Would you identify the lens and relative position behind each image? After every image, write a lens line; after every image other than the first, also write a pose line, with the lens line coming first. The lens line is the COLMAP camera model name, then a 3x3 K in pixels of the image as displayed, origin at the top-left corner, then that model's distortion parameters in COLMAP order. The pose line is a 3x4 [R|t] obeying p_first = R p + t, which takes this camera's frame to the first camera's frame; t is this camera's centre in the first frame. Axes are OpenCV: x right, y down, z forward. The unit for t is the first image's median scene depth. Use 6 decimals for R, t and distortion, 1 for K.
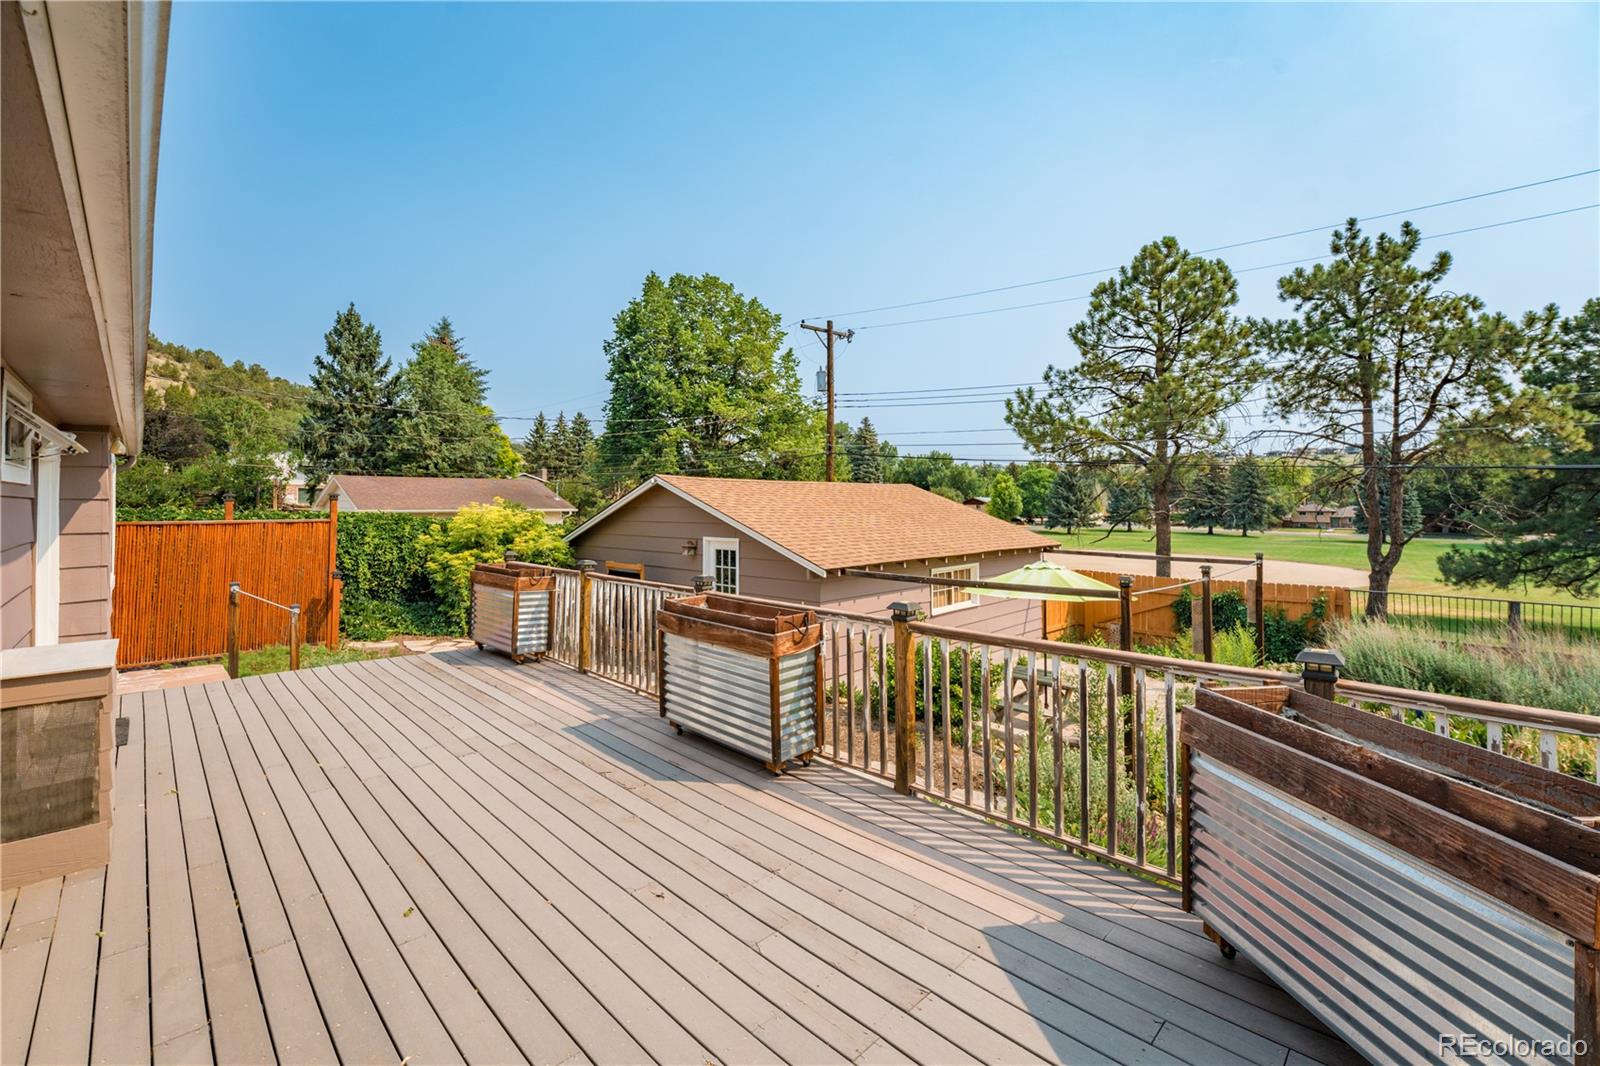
lens RADIAL K [[637.2, 0, 794.2], [0, 637.2, 491.4], [0, 0, 1]] dist [-0.023200, 0.000256]
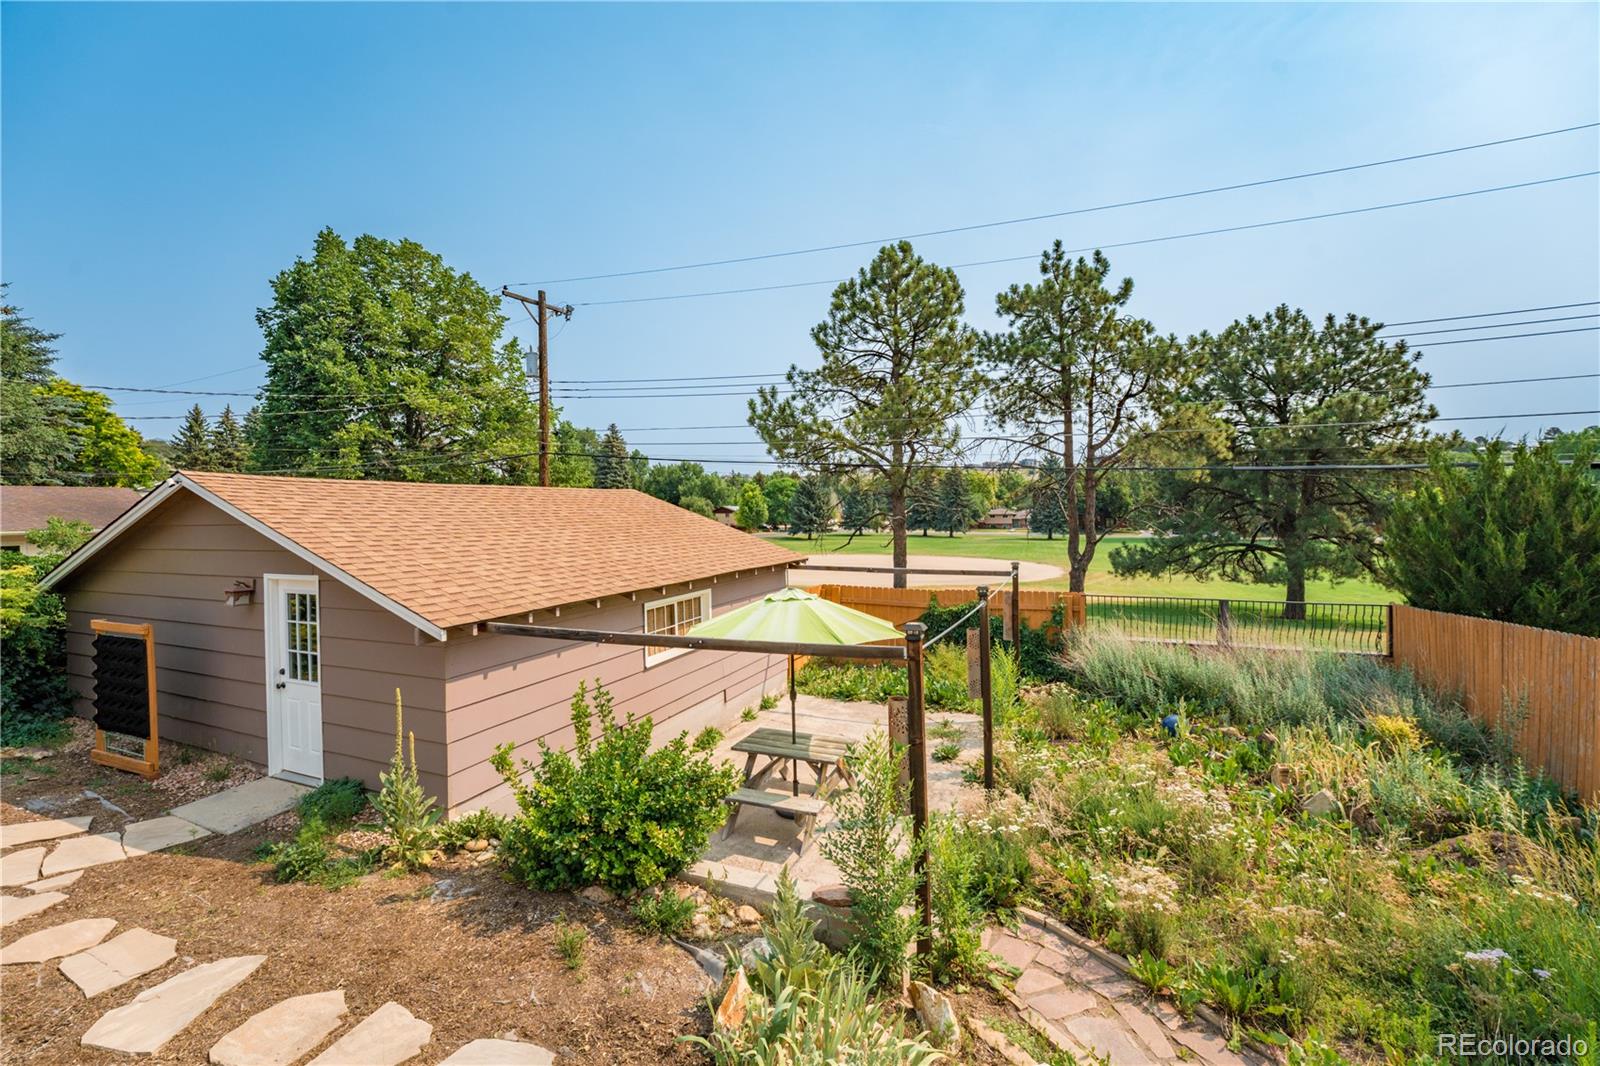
lens RADIAL K [[649.5, 0, 790.7], [0, 649.5, 514.8], [0, 0, 1]] dist [-0.001703, -0.000106]
pose [[0.928552, -0.016540, 0.370834, 0.040206], [0.008348, 0.999685, 0.023685, 0.002215], [-0.371109, -0.018897, 0.928397, 0.104840]]
